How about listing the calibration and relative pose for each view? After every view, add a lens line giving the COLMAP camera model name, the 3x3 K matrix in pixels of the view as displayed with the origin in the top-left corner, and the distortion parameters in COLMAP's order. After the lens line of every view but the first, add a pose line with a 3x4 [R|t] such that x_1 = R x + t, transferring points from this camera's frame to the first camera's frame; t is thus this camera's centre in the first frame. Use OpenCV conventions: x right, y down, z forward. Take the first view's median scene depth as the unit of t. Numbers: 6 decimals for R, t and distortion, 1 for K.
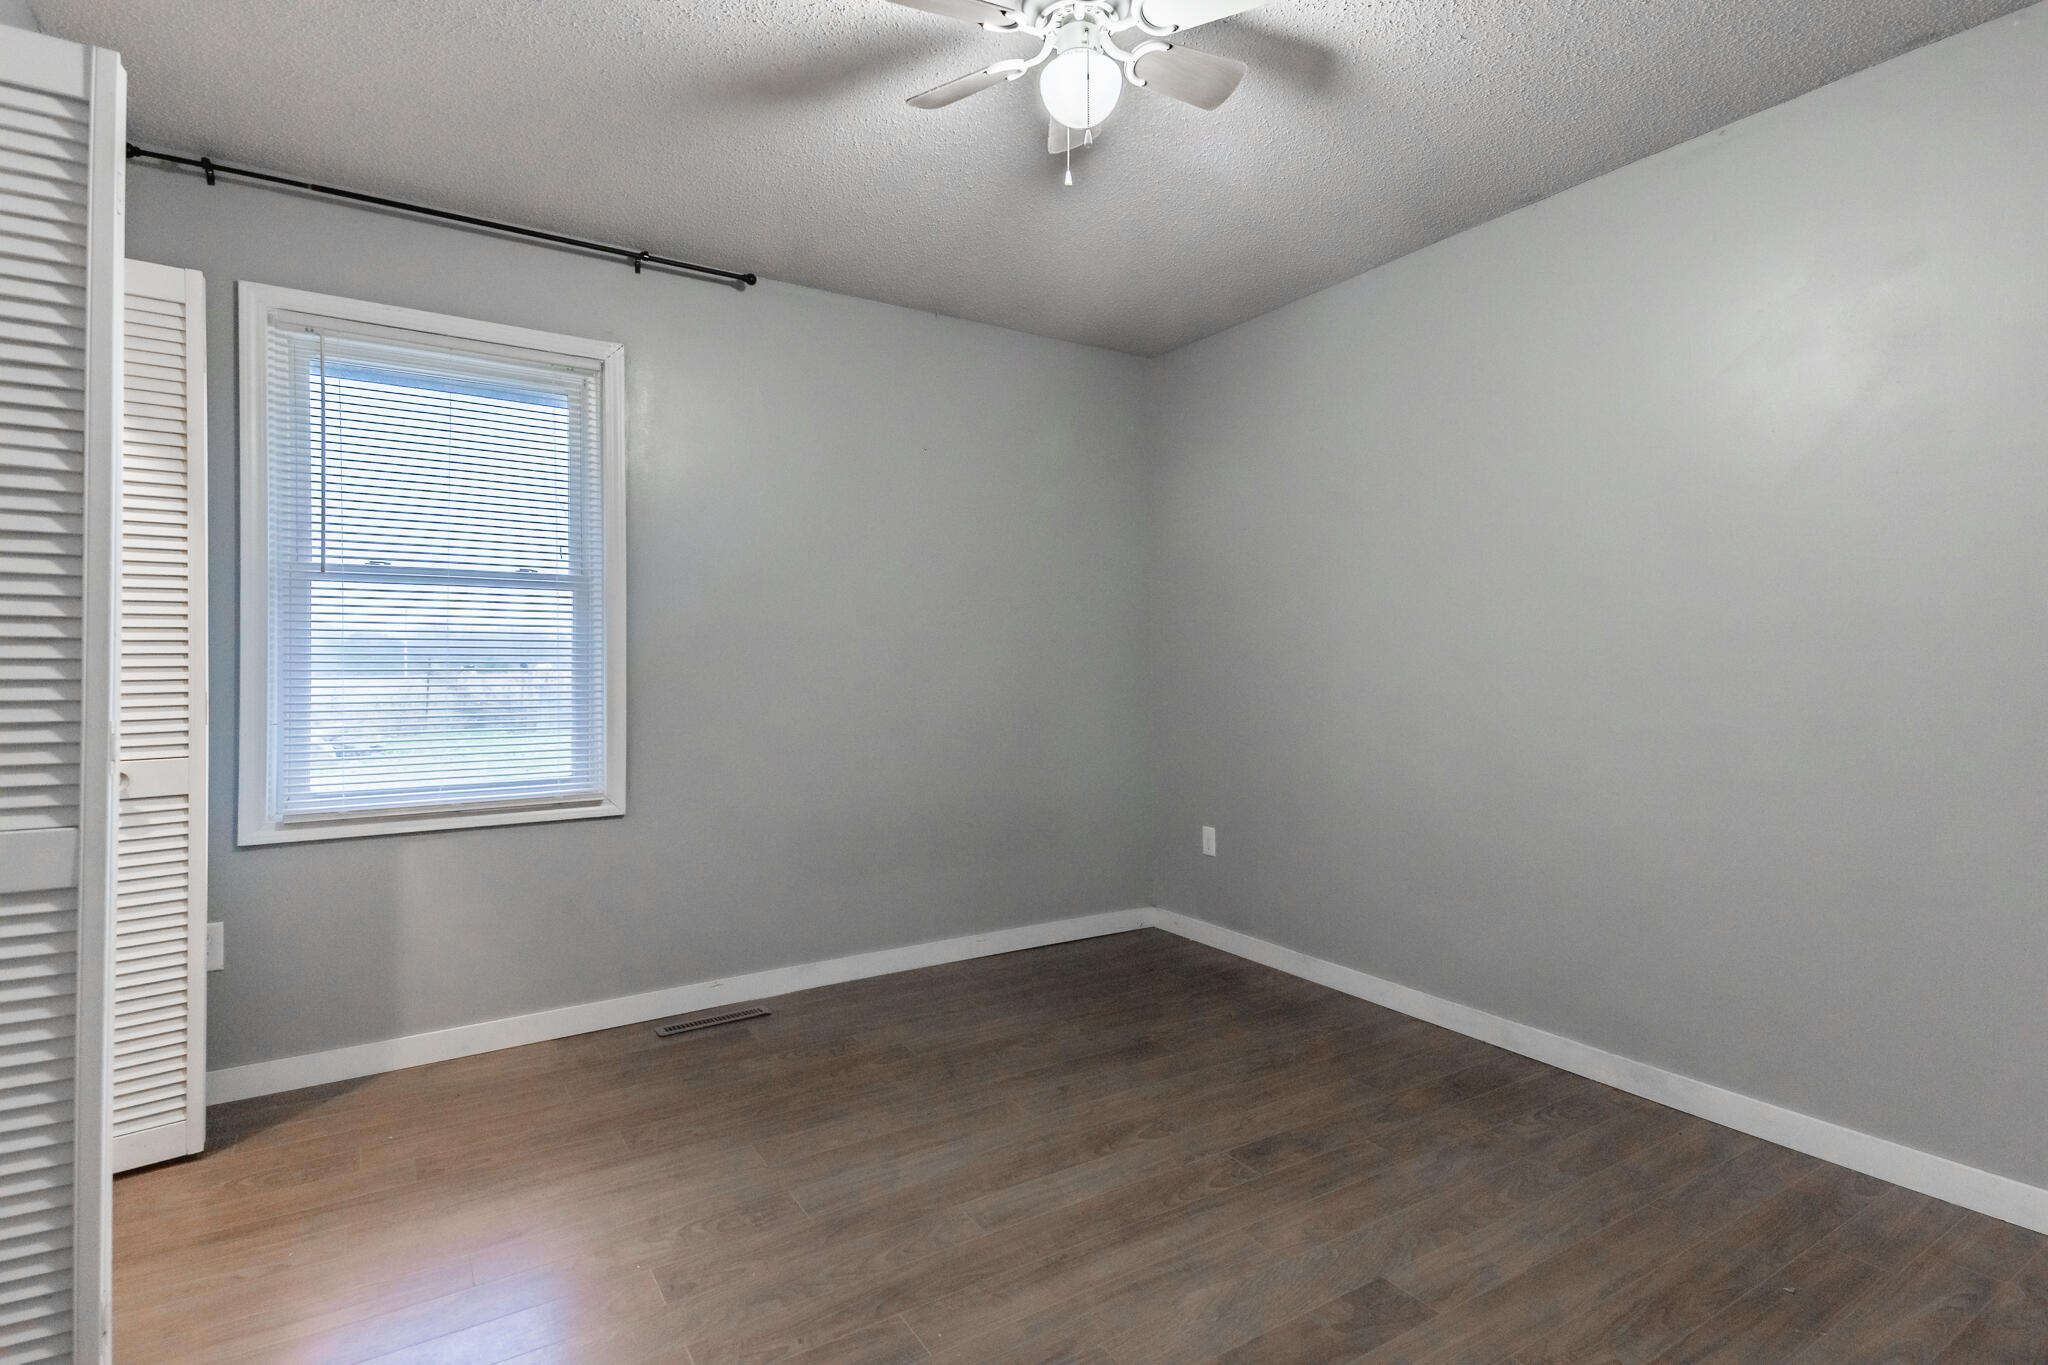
lens RADIAL K [[1012.0, 0, 1041.6], [0, 1012.0, 670.6], [0, 0, 1]] dist [0.042312, -0.000392]
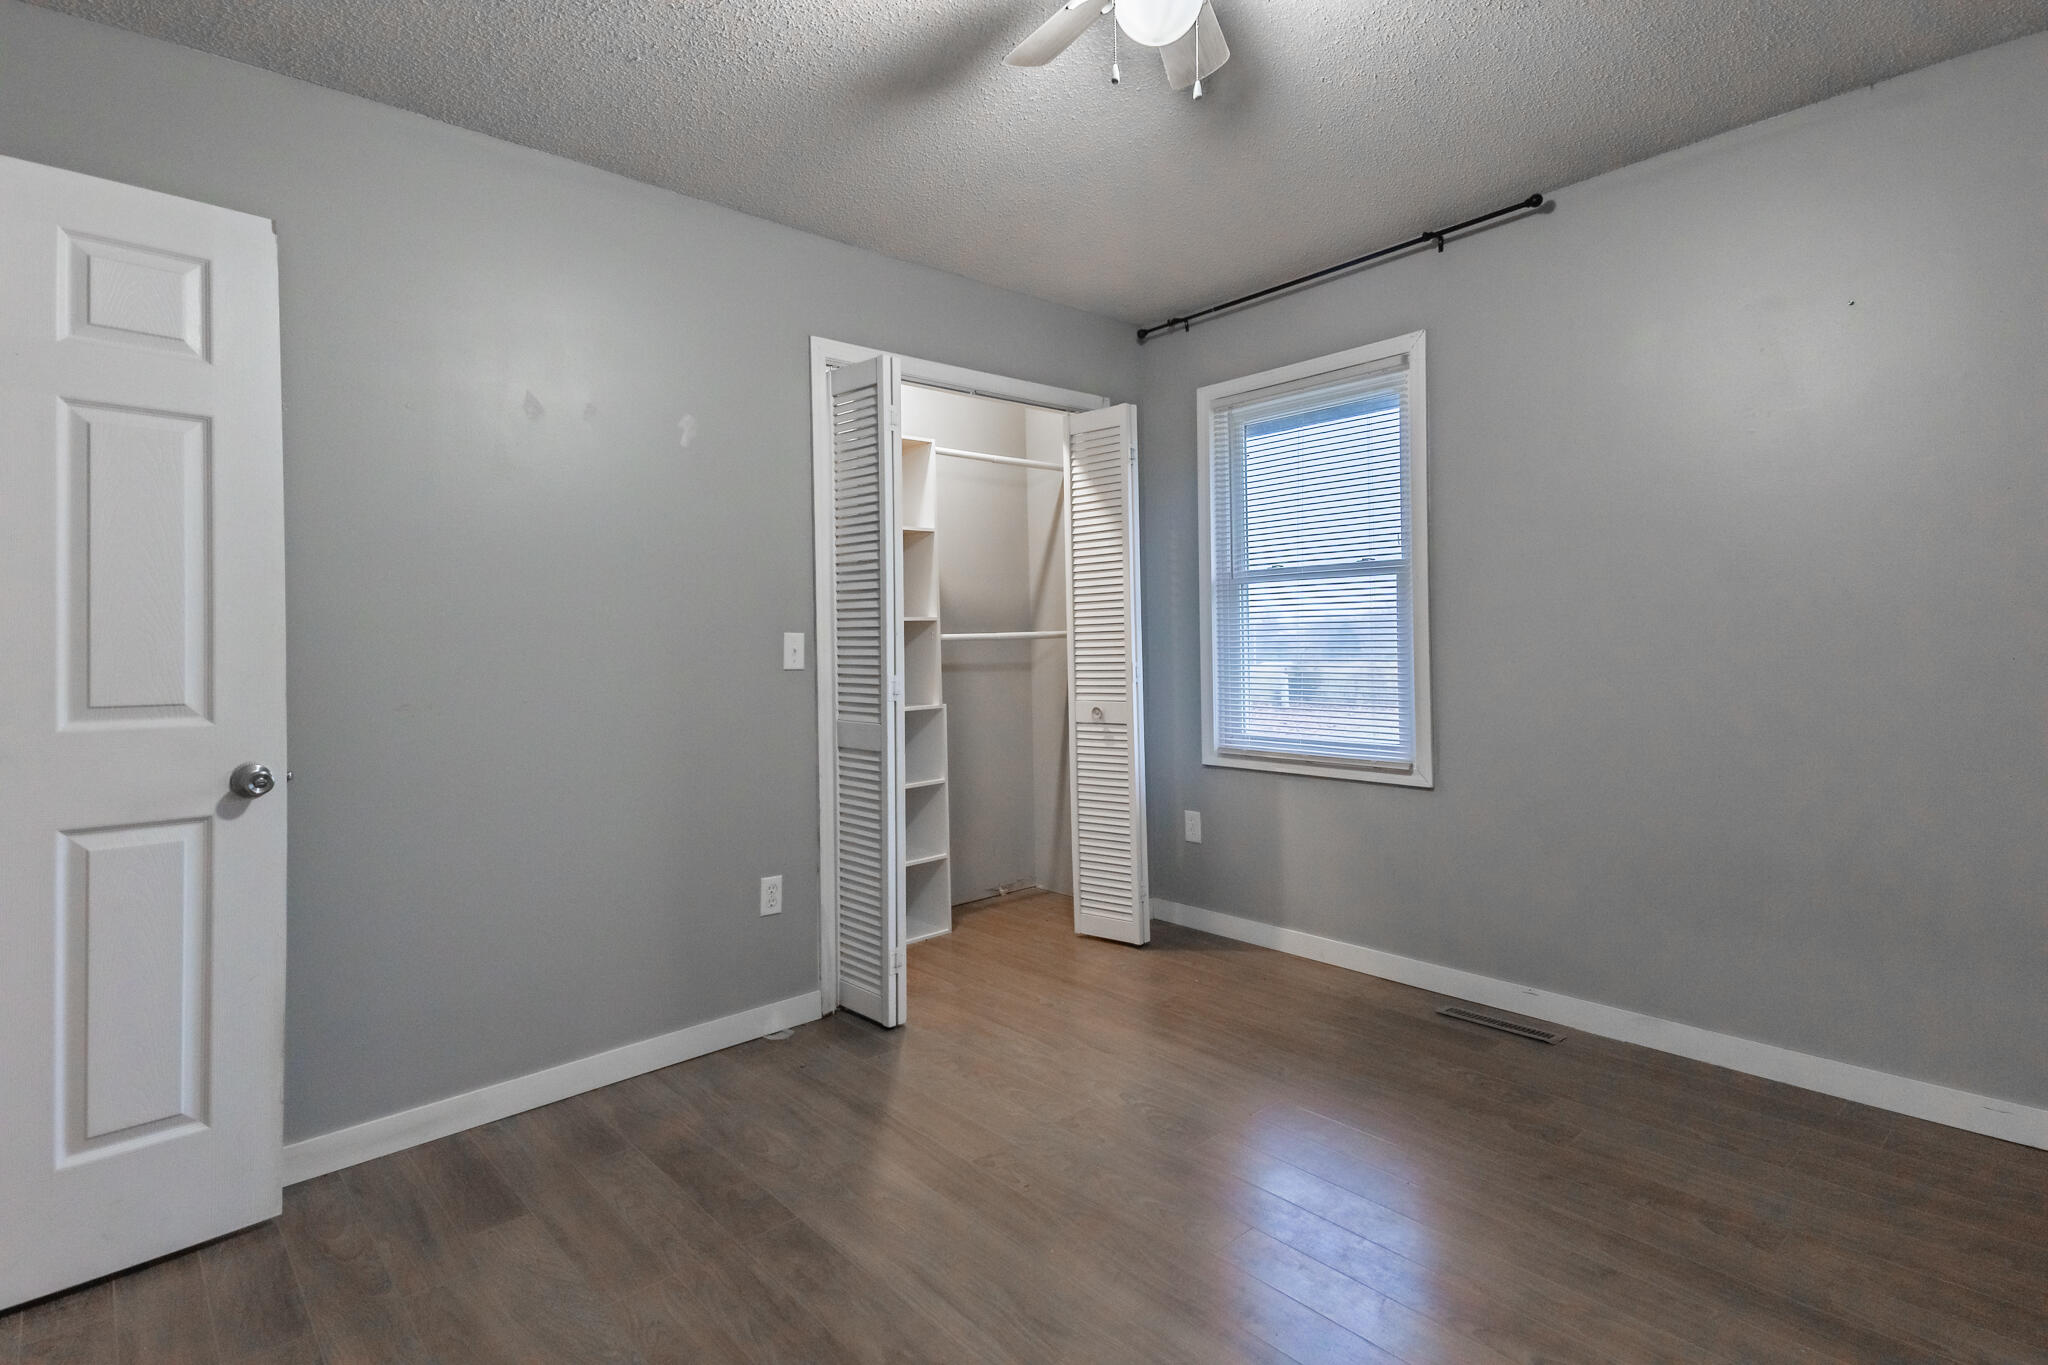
lens RADIAL K [[1010.8, 0, 1027.5], [0, 1010.8, 659.6], [0, 0, 1]] dist [0.023907, -0.001262]
pose [[0.144550, 0.015481, -0.989376, 0.584679], [0.006873, 0.999838, 0.016649, -0.008490], [0.989474, -0.009207, 0.144420, 0.488148]]
